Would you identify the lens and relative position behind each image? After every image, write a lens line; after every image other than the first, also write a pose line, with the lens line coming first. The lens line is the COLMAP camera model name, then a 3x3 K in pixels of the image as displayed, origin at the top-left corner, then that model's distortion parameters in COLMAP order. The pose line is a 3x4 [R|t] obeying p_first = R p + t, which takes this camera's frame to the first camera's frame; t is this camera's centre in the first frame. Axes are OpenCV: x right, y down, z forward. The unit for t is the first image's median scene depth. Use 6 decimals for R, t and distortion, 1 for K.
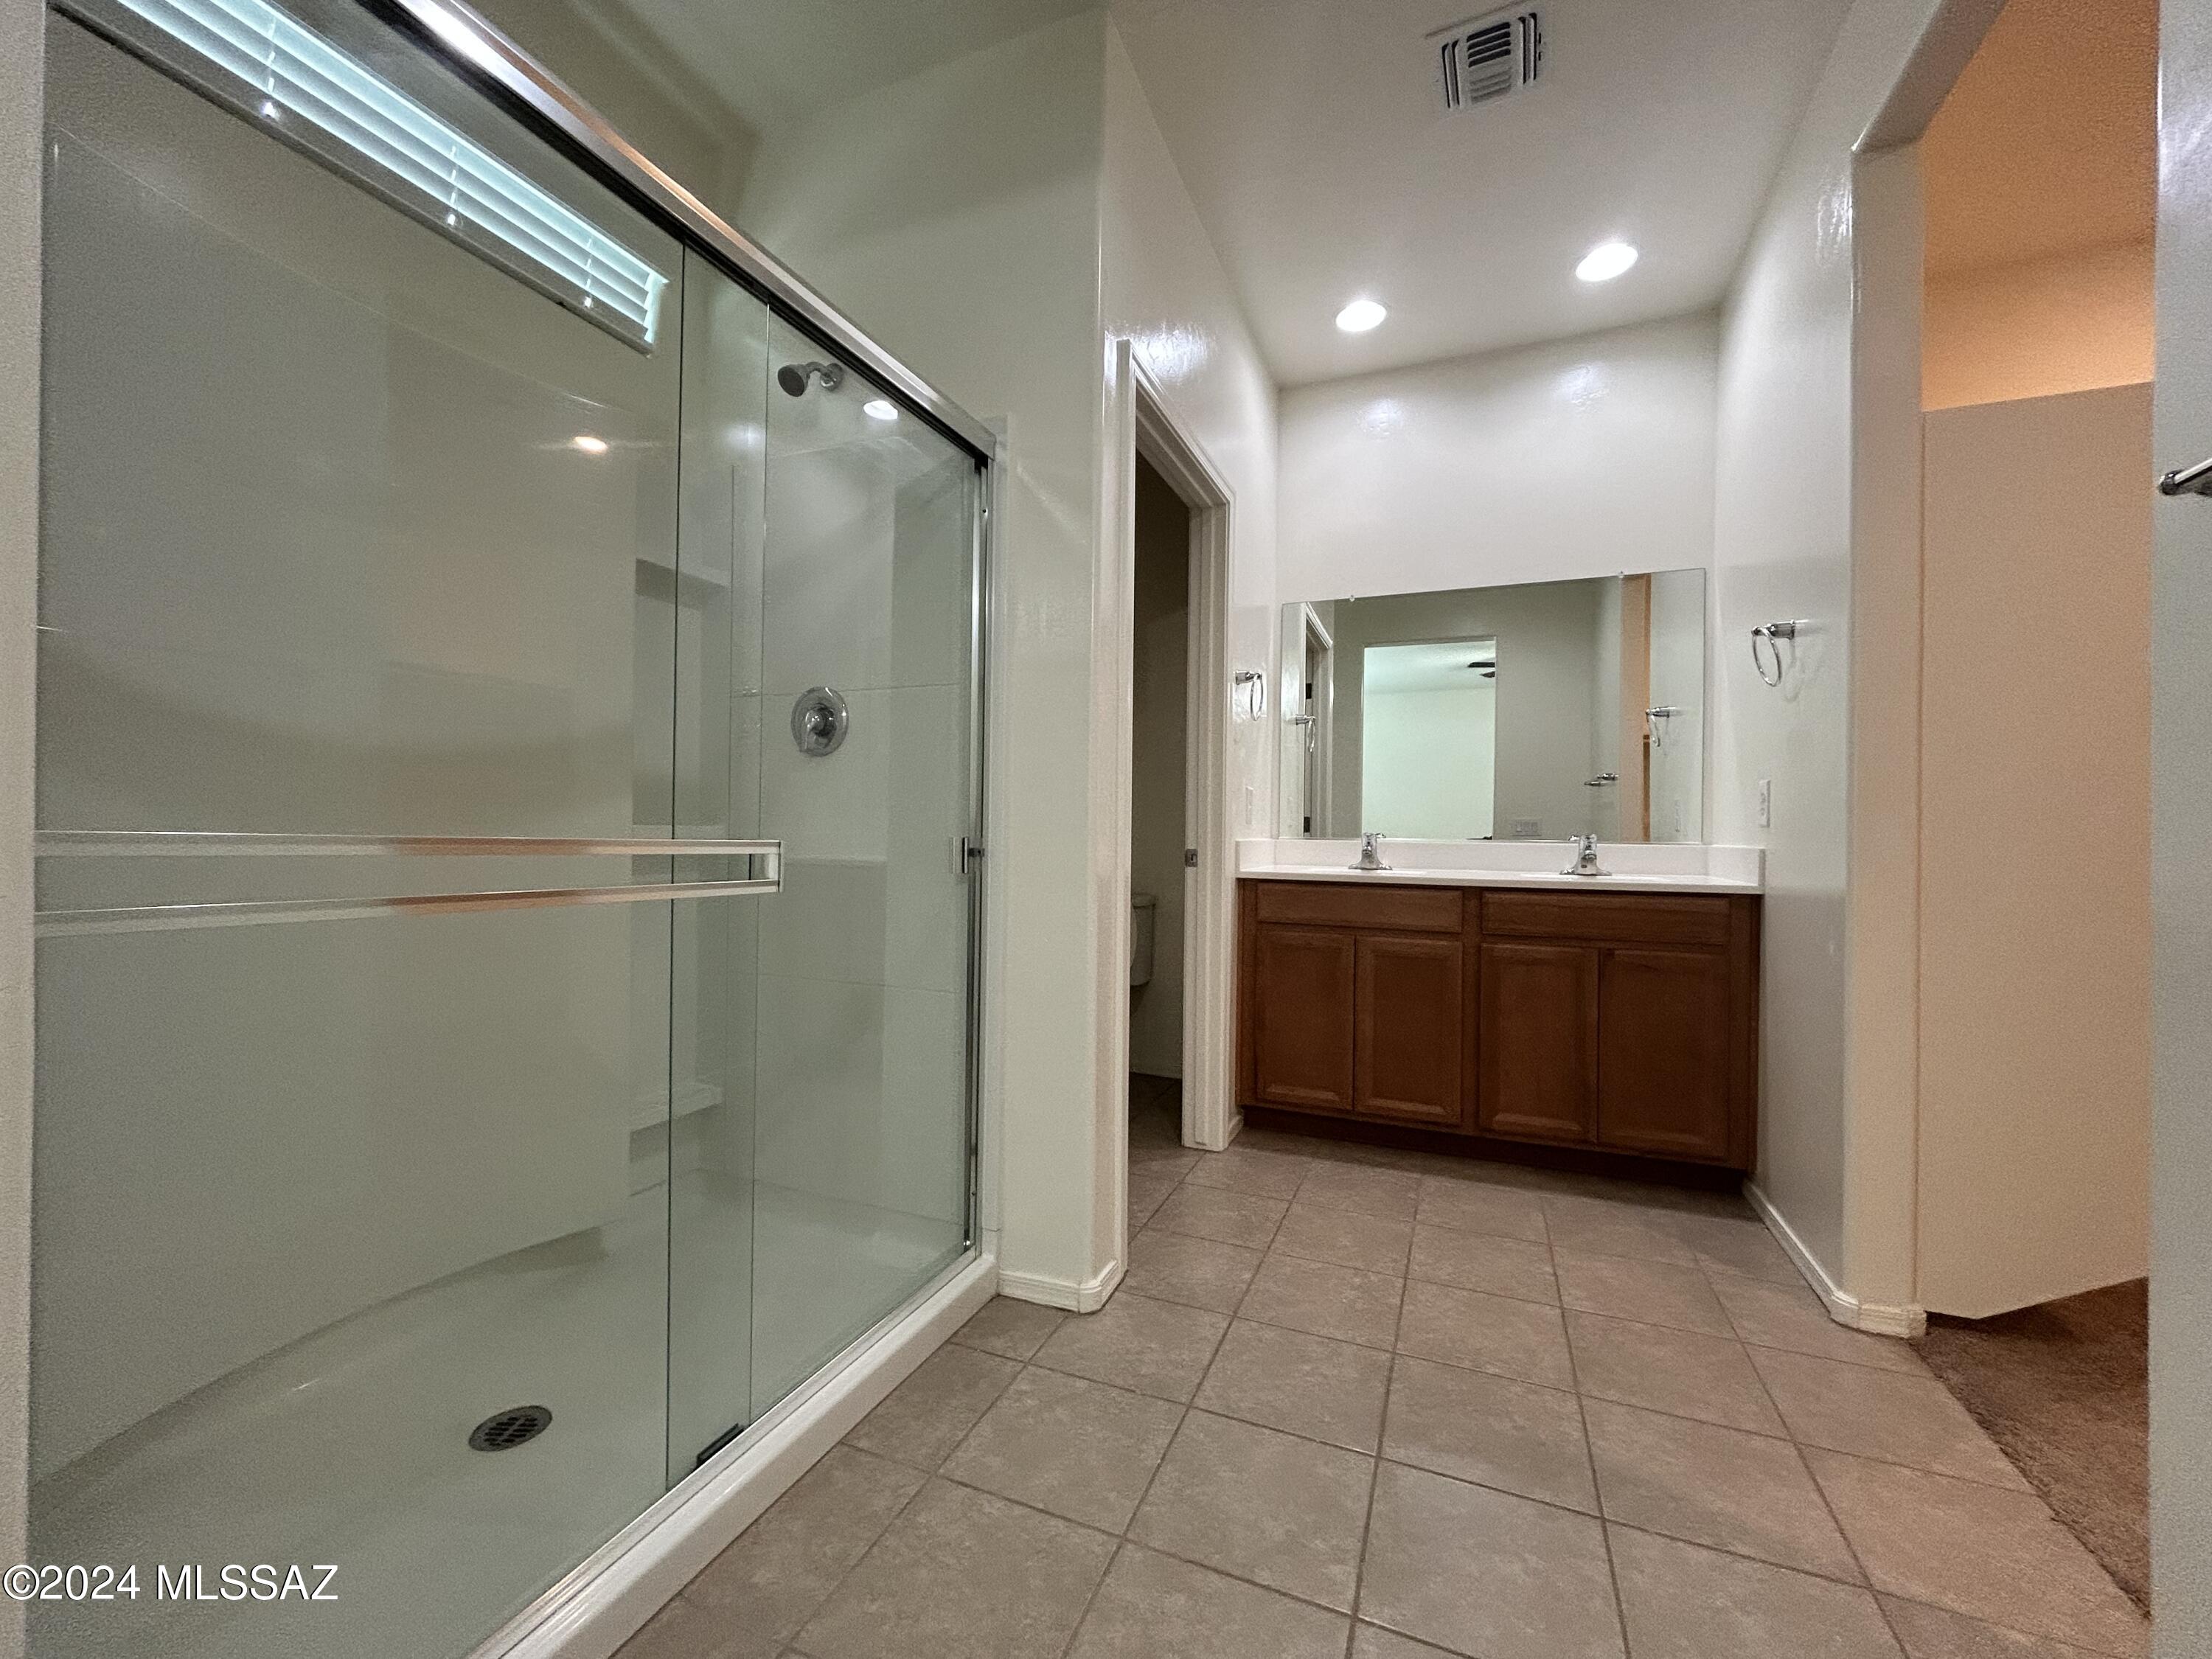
lens RADIAL K [[877.9, 0, 1098.7], [0, 877.9, 830.5], [0, 0, 1]] dist [-0.000868, -0.000102]
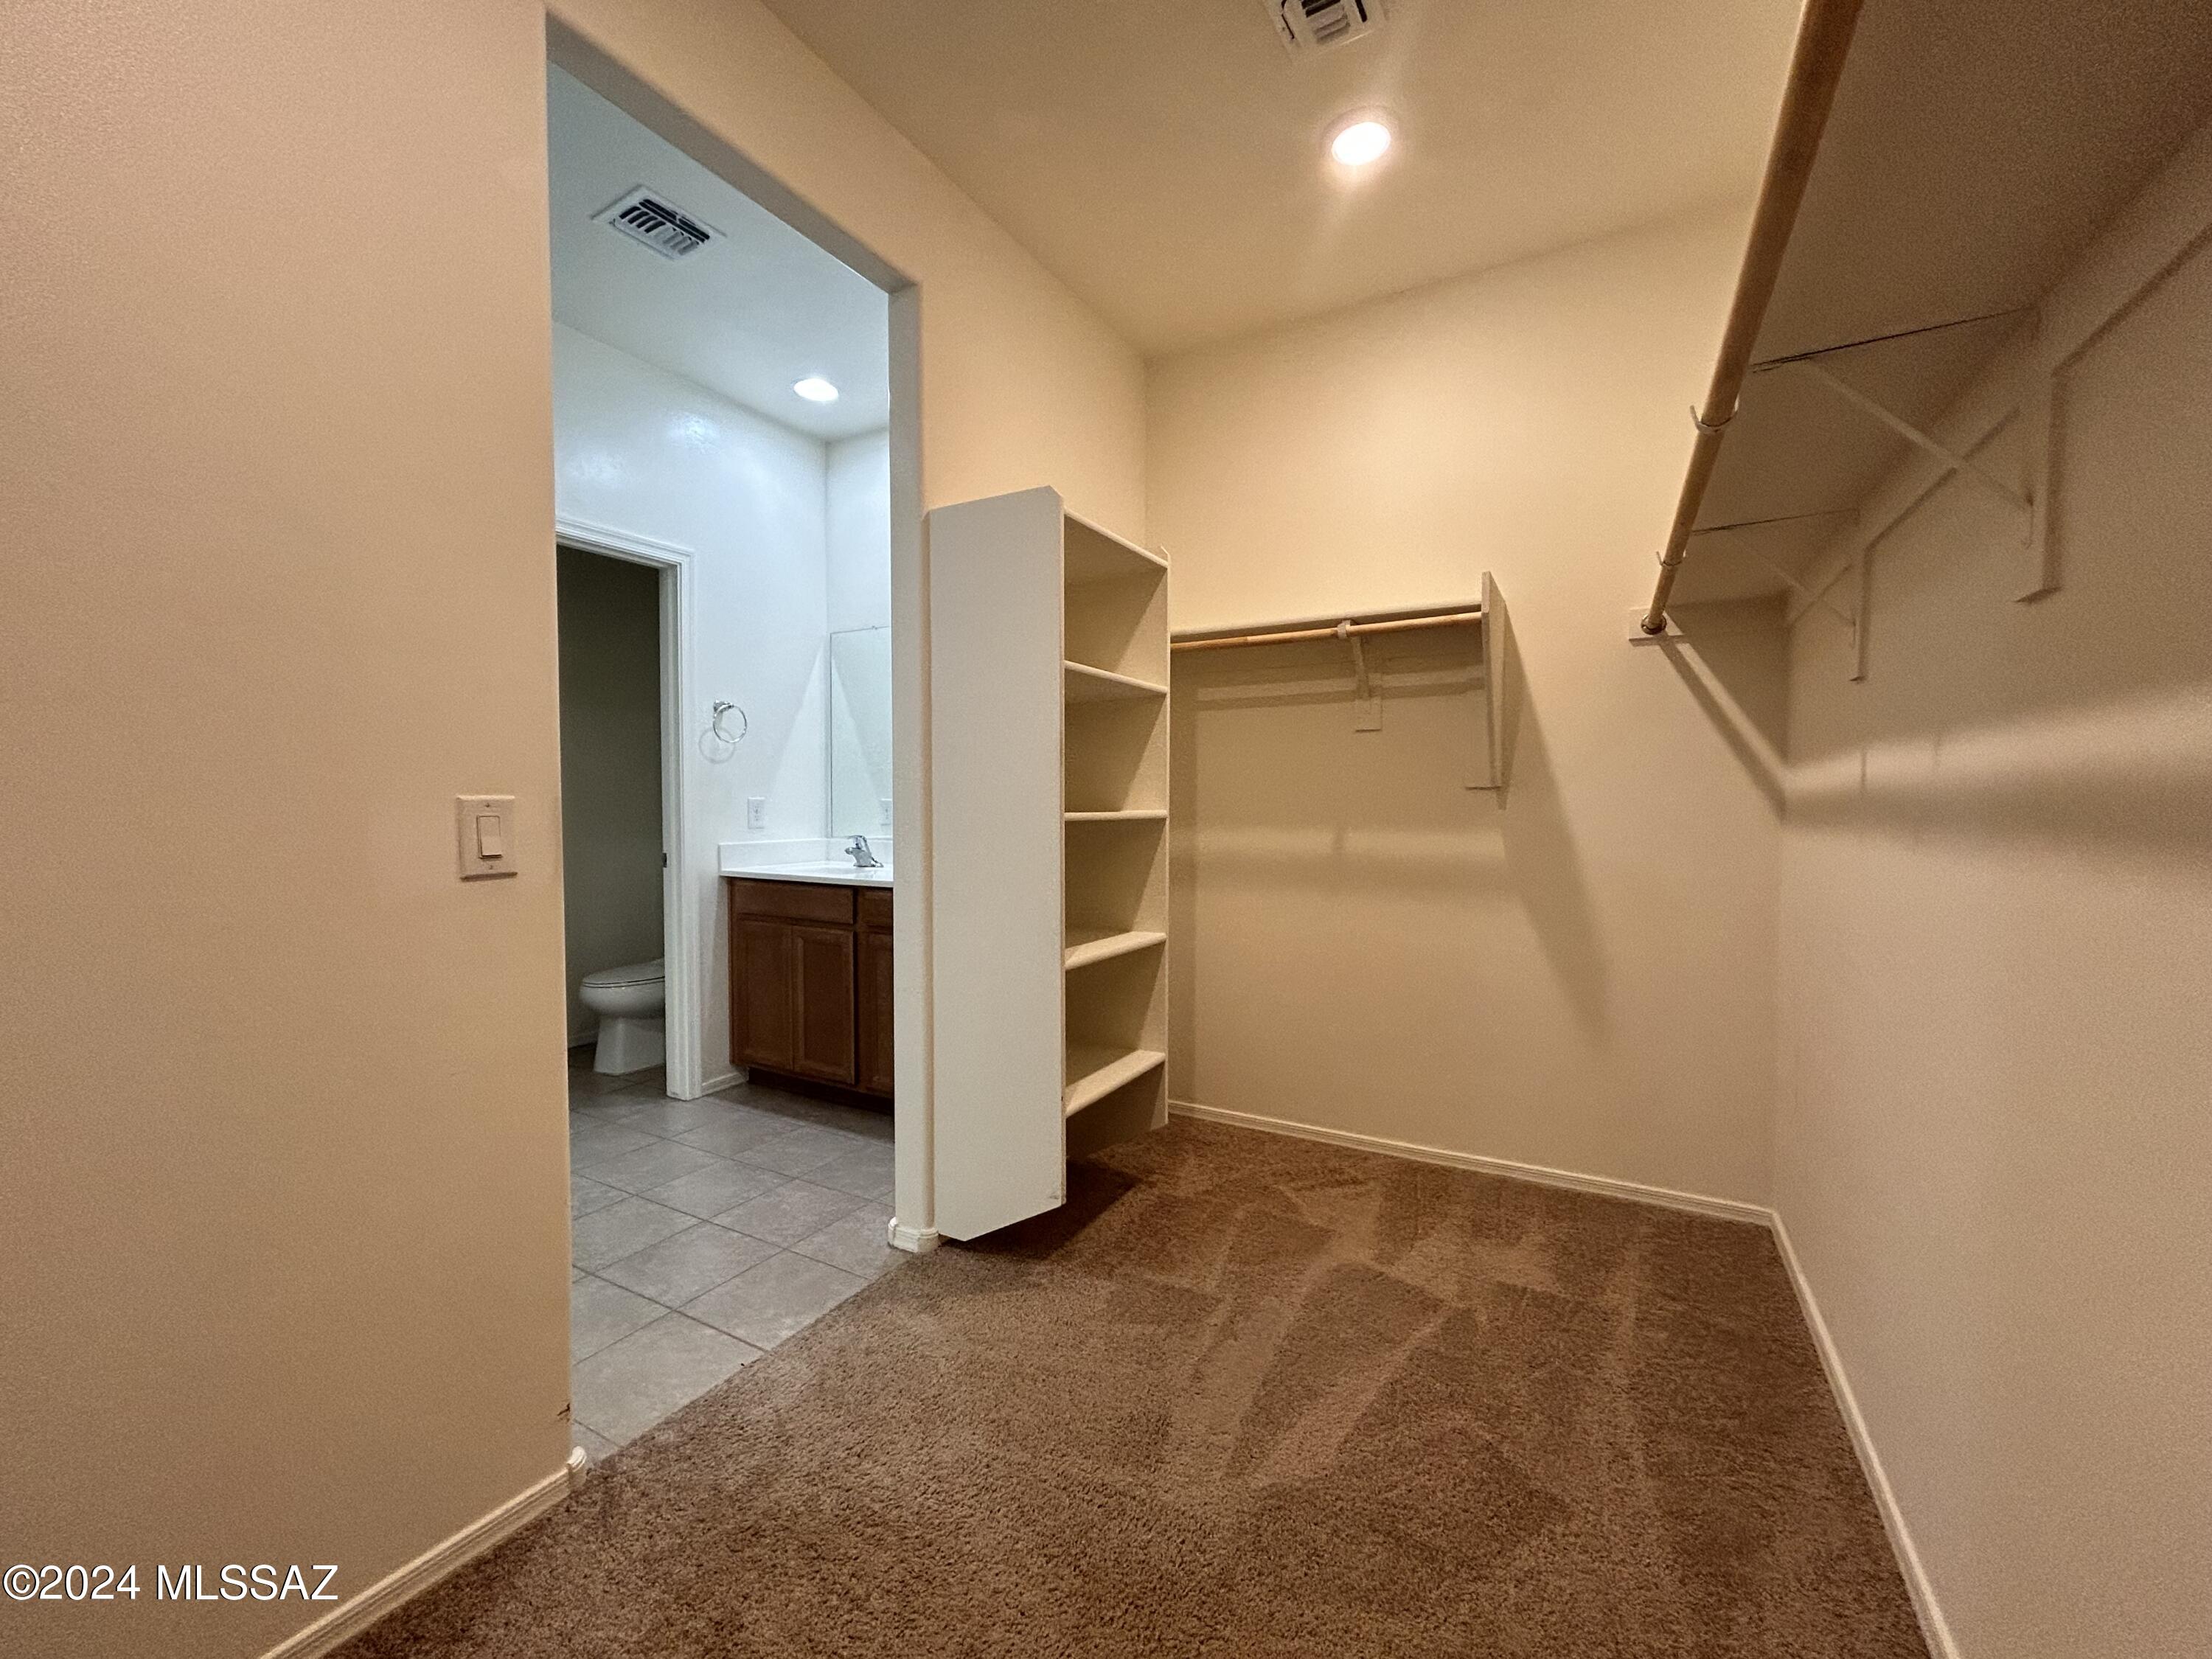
lens RADIAL K [[897.3, 0, 1103.3], [0, 897.3, 828.2], [0, 0, 1]] dist [-0.000498, 0.003499]
pose [[0.992787, -0.008422, -0.119598, 0.924083], [0.013838, 0.998912, 0.044528, -0.064030], [0.119093, -0.045862, 0.991823, -0.160943]]
